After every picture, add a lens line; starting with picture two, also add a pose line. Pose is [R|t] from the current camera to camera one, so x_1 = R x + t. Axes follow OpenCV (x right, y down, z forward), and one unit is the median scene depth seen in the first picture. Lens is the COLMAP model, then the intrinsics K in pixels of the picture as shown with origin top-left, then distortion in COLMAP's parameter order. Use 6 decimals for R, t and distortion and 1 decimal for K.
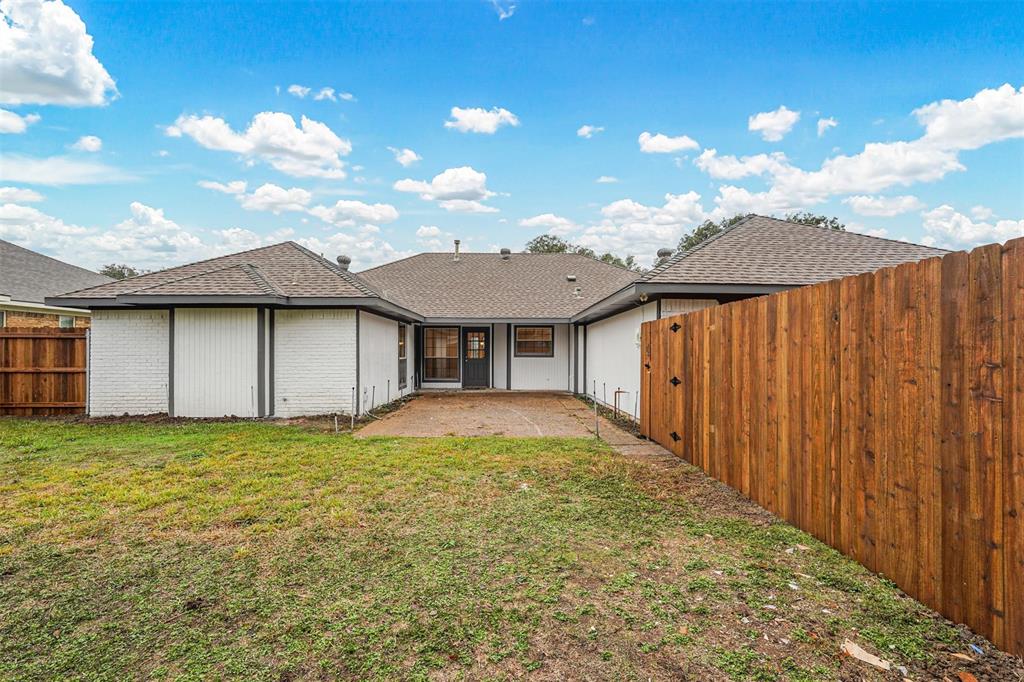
lens RADIAL K [[455.5, 0, 506.9], [0, 455.5, 344.3], [0, 0, 1]] dist [-0.001888, 0.000661]
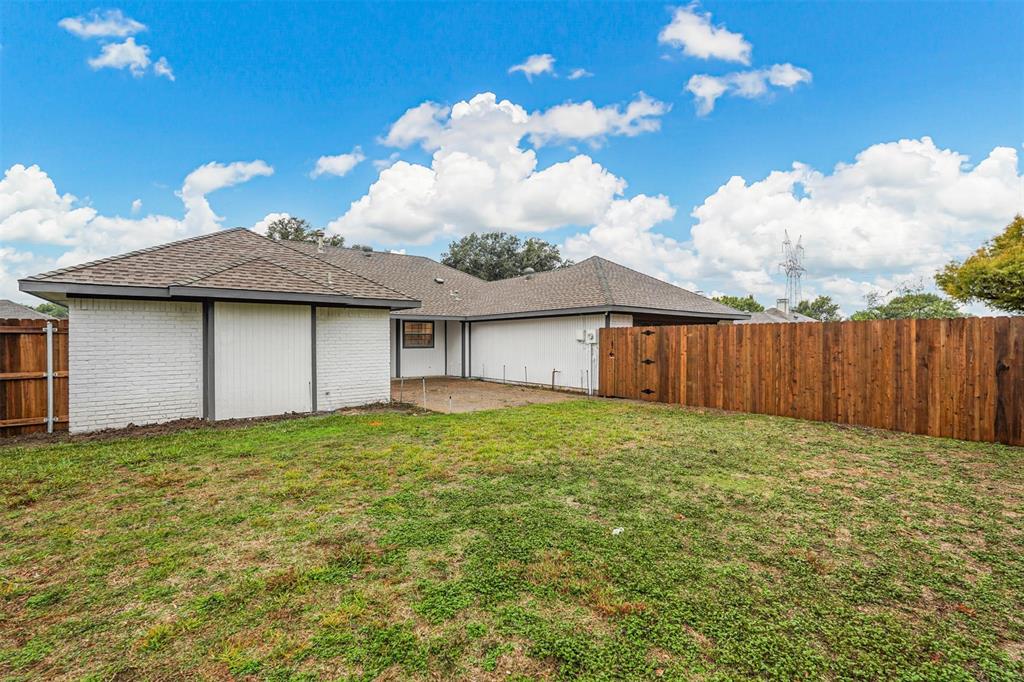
lens RADIAL K [[455.5, 0, 506.9], [0, 455.5, 344.3], [0, 0, 1]] dist [-0.001888, 0.000661]
pose [[0.792788, -0.008485, 0.609438, -1.659553], [-0.008188, 0.999665, 0.024570, -0.043853], [-0.609442, -0.024469, 0.792453, -0.163063]]
